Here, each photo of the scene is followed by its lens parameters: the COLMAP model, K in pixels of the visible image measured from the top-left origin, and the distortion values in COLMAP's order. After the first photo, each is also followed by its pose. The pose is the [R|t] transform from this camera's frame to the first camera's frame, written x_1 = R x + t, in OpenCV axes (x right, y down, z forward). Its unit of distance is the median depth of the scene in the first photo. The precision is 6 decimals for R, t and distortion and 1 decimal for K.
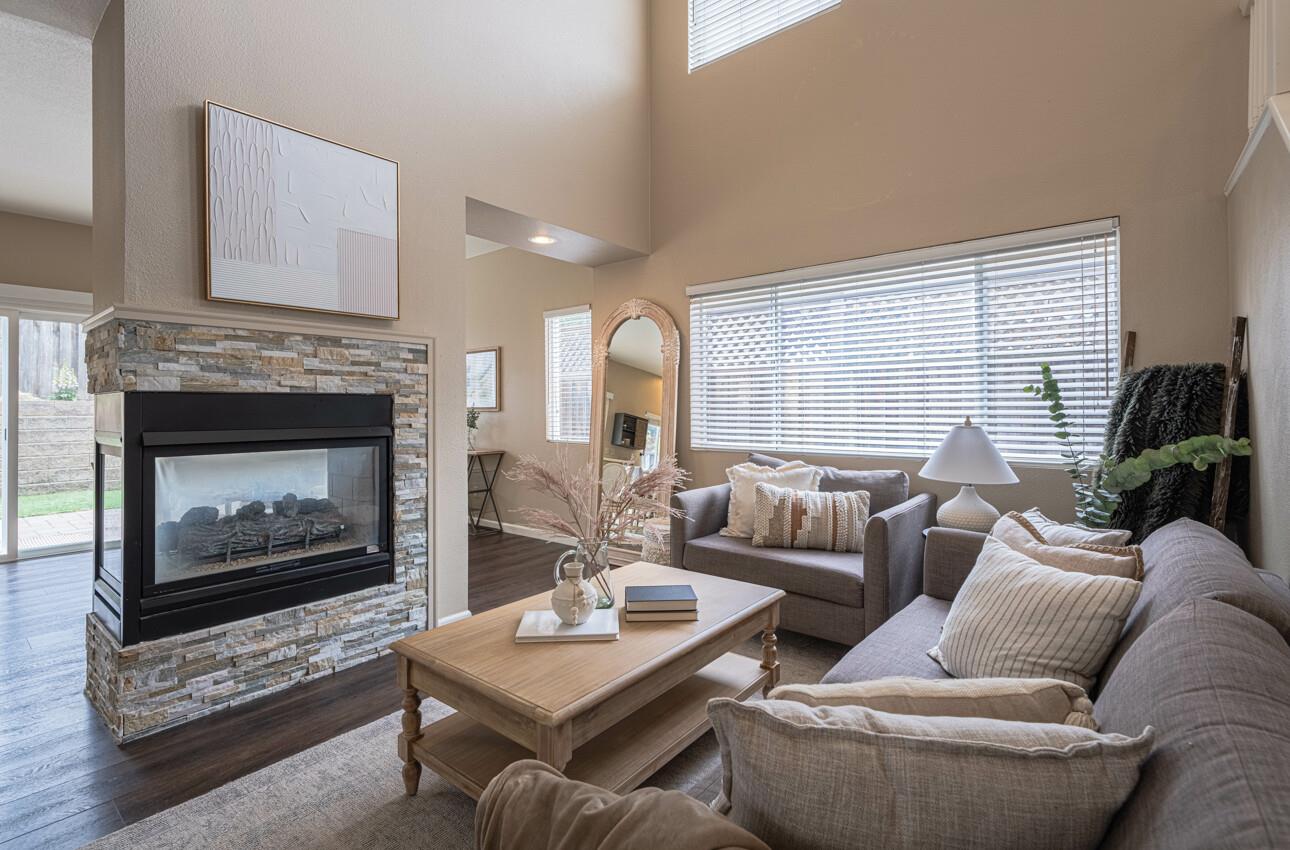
lens RADIAL K [[594.7, 0, 648.5], [0, 594.7, 407.2], [0, 0, 1]] dist [0.011341, -0.000841]
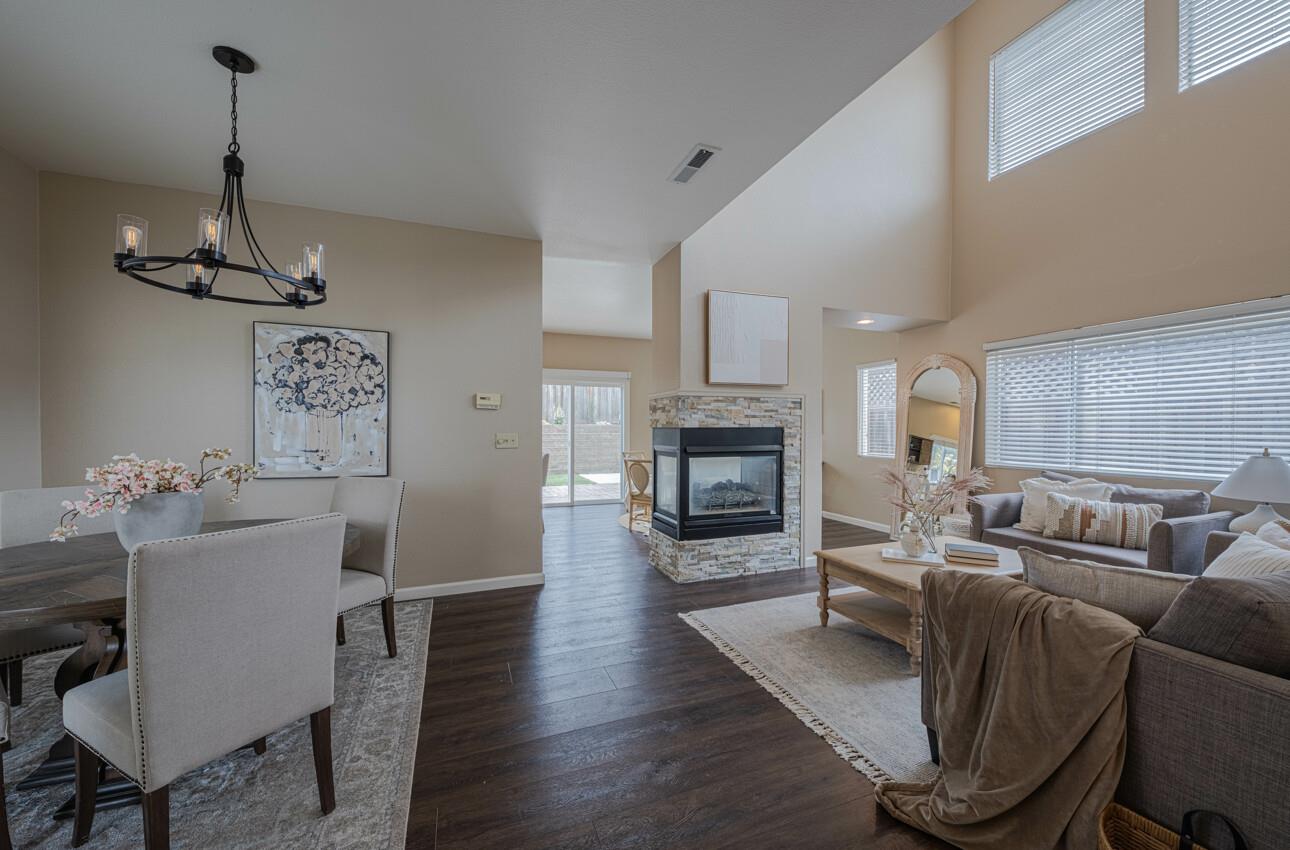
lens RADIAL K [[479.5, 0, 635.5], [0, 479.5, 435.1], [0, 0, 1]] dist [0.005443, -0.003558]
pose [[0.858228, 0.011983, -0.513129, -0.072333], [-0.002412, 0.999811, 0.019315, -0.024926], [0.513263, -0.015339, 0.858094, -0.468073]]
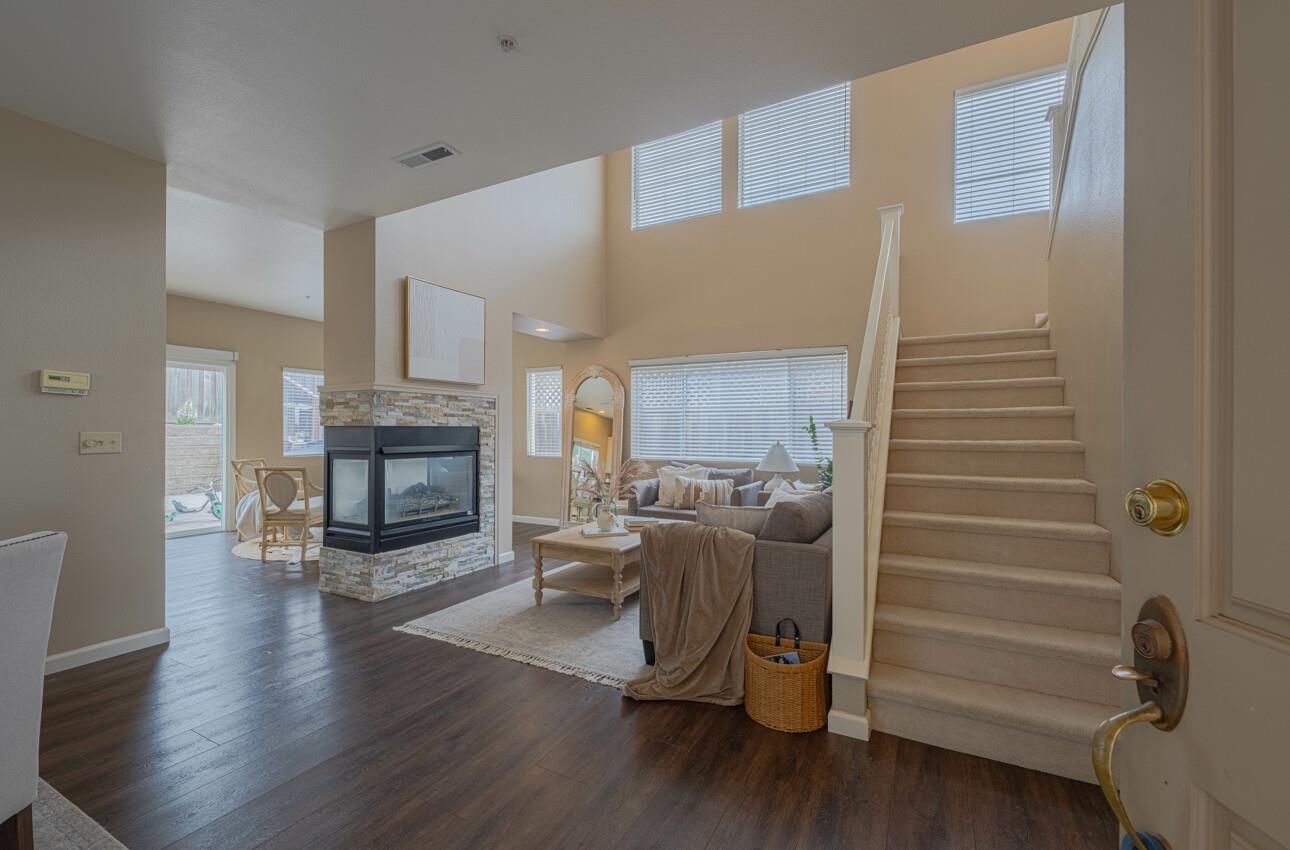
lens RADIAL K [[544.7, 0, 640.9], [0, 544.7, 436.7], [0, 0, 1]] dist [0.008939, 0.000501]
pose [[0.984533, 0.005305, 0.175118, -0.240660], [-0.007063, 0.999931, 0.009418, -0.010925], [-0.175056, -0.010509, 0.984502, -0.703803]]
